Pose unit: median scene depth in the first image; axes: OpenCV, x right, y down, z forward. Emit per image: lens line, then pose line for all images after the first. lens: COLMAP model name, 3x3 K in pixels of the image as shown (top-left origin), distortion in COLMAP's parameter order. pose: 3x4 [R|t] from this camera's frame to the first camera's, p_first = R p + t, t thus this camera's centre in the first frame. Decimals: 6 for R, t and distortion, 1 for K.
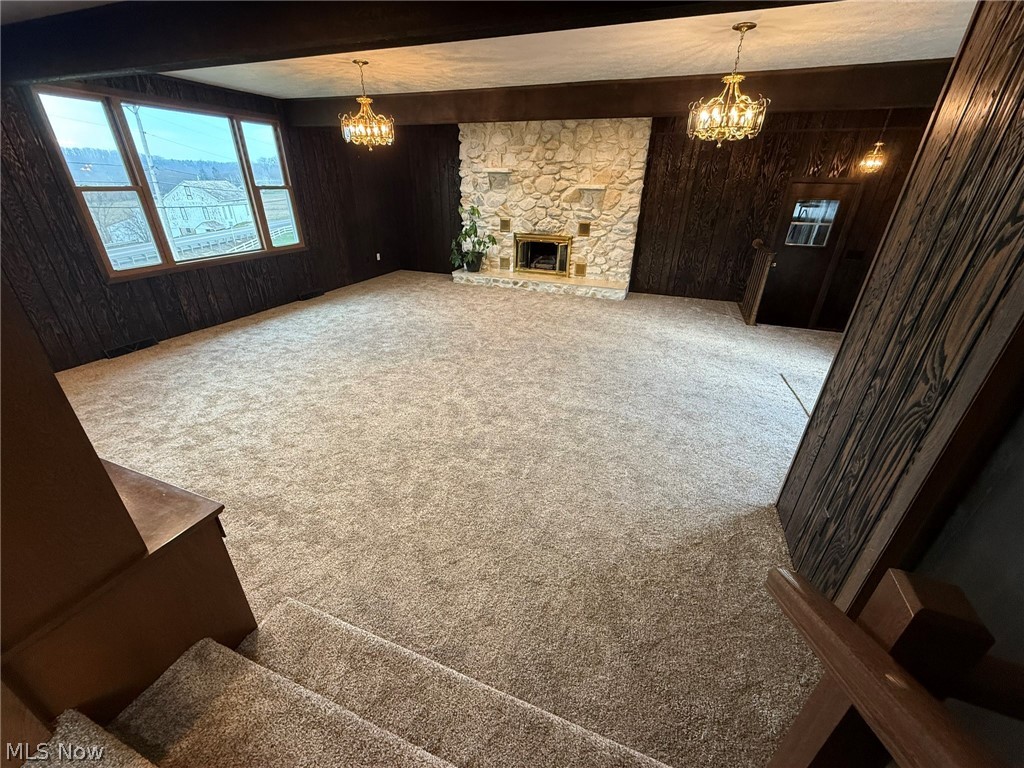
lens RADIAL K [[406.8, 0, 510.0], [0, 406.8, 384.2], [0, 0, 1]] dist [-0.000348, -0.000056]
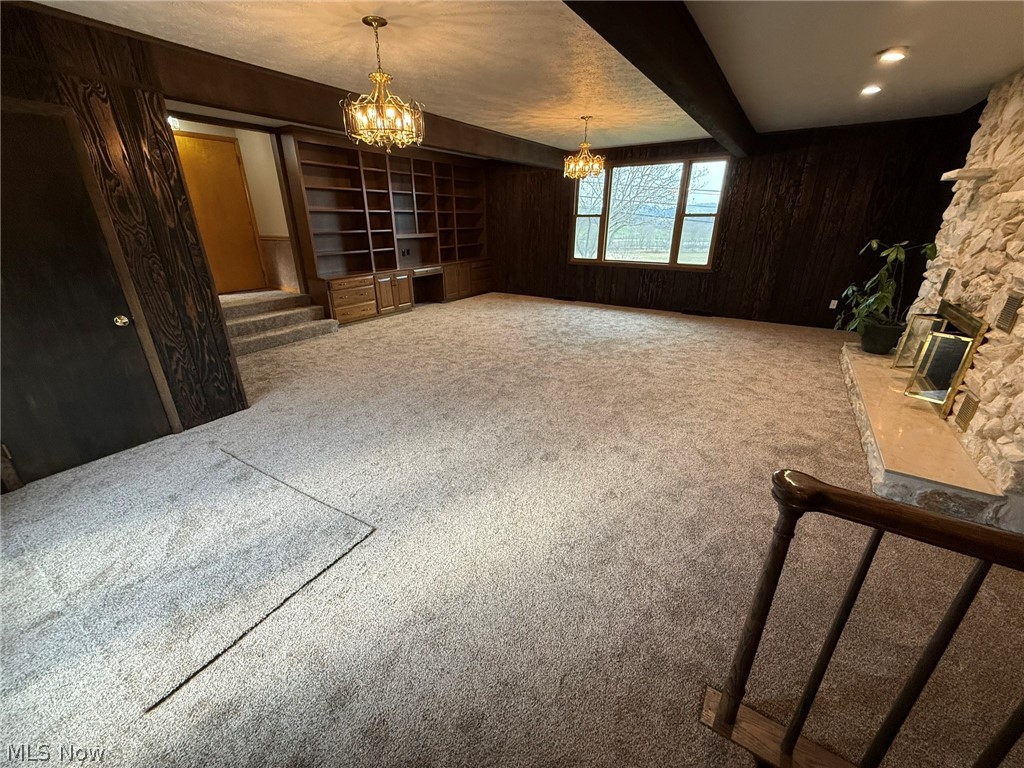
lens RADIAL K [[406.8, 0, 510.0], [0, 406.8, 384.2], [0, 0, 1]] dist [-0.000348, -0.000056]
pose [[-0.215832, 0.357332, -0.908697, 0.707141], [-0.432886, 0.799160, 0.417076, -0.322844], [0.875229, 0.483380, -0.017801, 0.723662]]
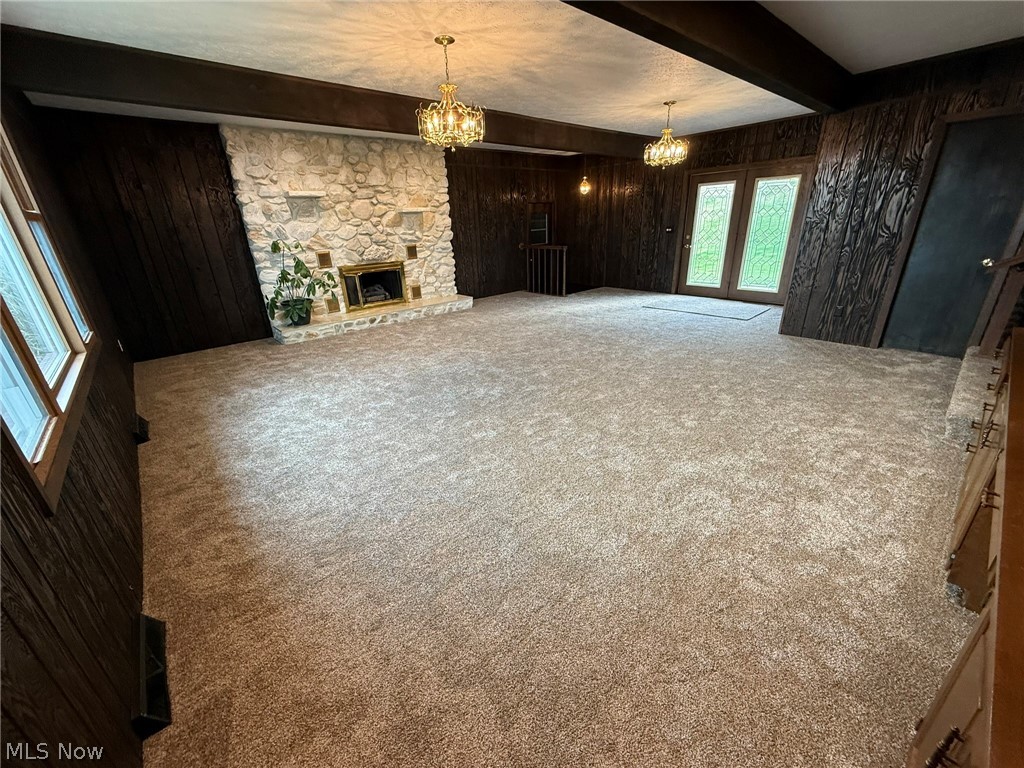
lens RADIAL K [[406.8, 0, 510.0], [0, 406.8, 384.2], [0, 0, 1]] dist [-0.000348, -0.000056]
pose [[0.460527, -0.362705, 0.810160, -0.705619], [0.434336, 0.888057, 0.150685, -0.155615], [-0.774123, 0.282488, 0.566511, 0.381145]]
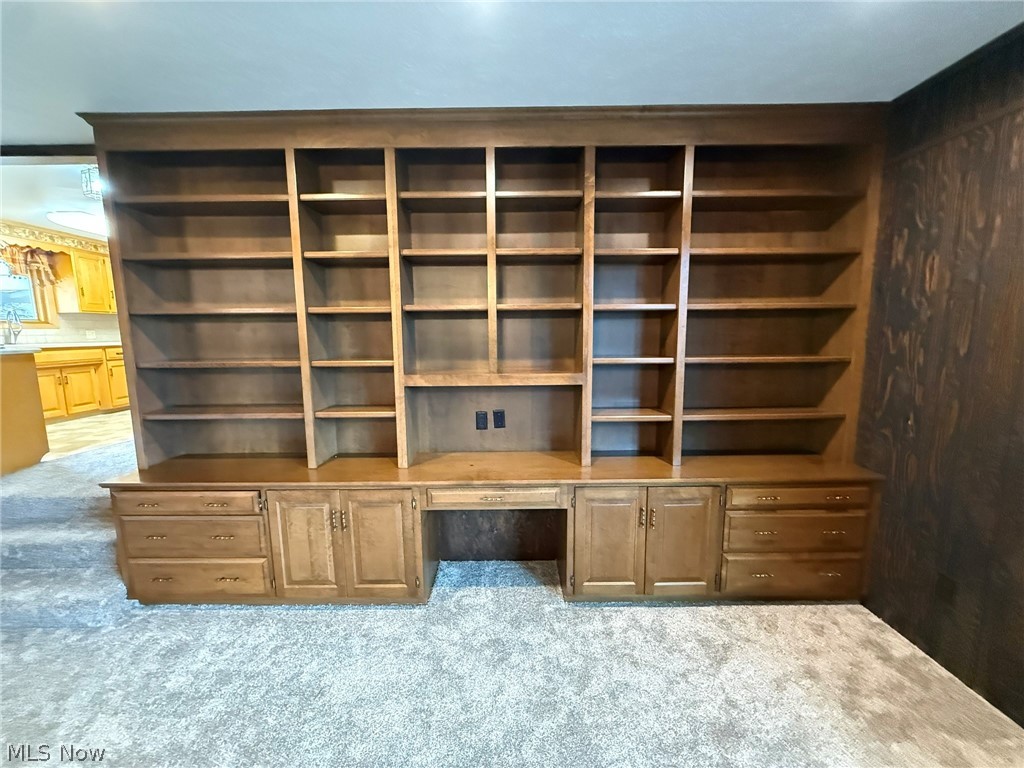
lens RADIAL K [[406.8, 0, 510.0], [0, 406.8, 384.2], [0, 0, 1]] dist [-0.000348, -0.000056]
pose [[-0.932676, 0.044710, -0.357933, -0.354789], [-0.161844, 0.834933, 0.526017, -0.250342], [0.322368, 0.548533, -0.771486, 0.548464]]
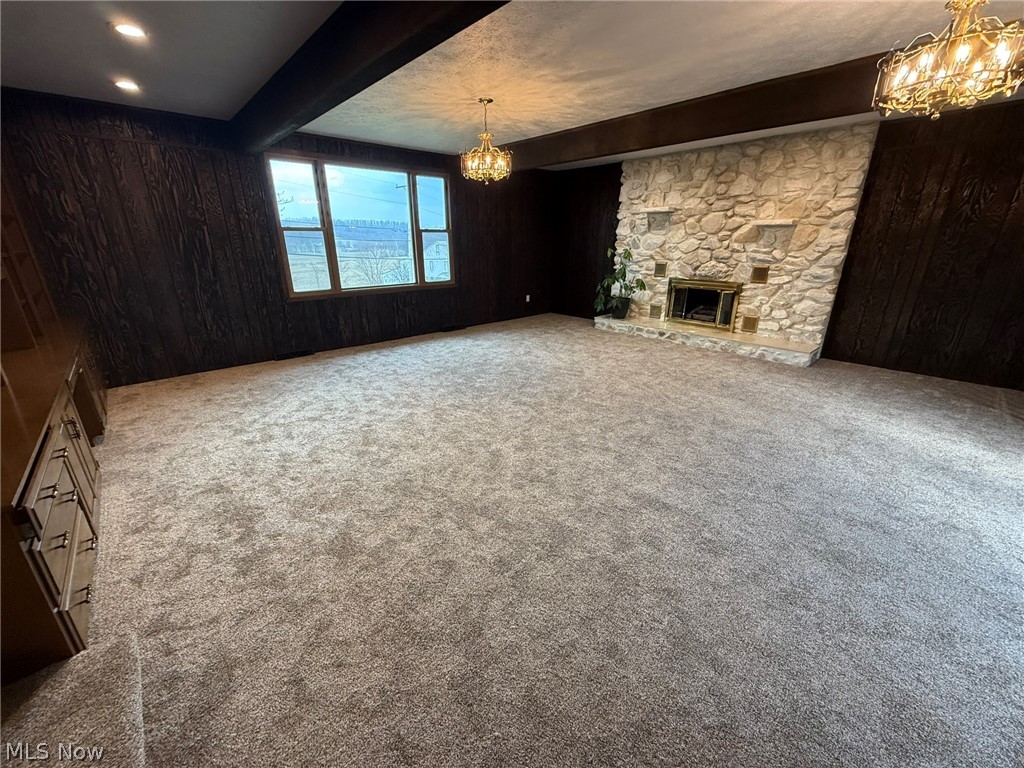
lens RADIAL K [[406.8, 0, 510.0], [0, 406.8, 384.2], [0, 0, 1]] dist [-0.000348, -0.000056]
pose [[0.894478, 0.135239, -0.426169, 0.126585], [-0.186032, 0.979307, -0.079689, -0.018470], [0.406574, 0.150561, 0.901127, 0.129649]]
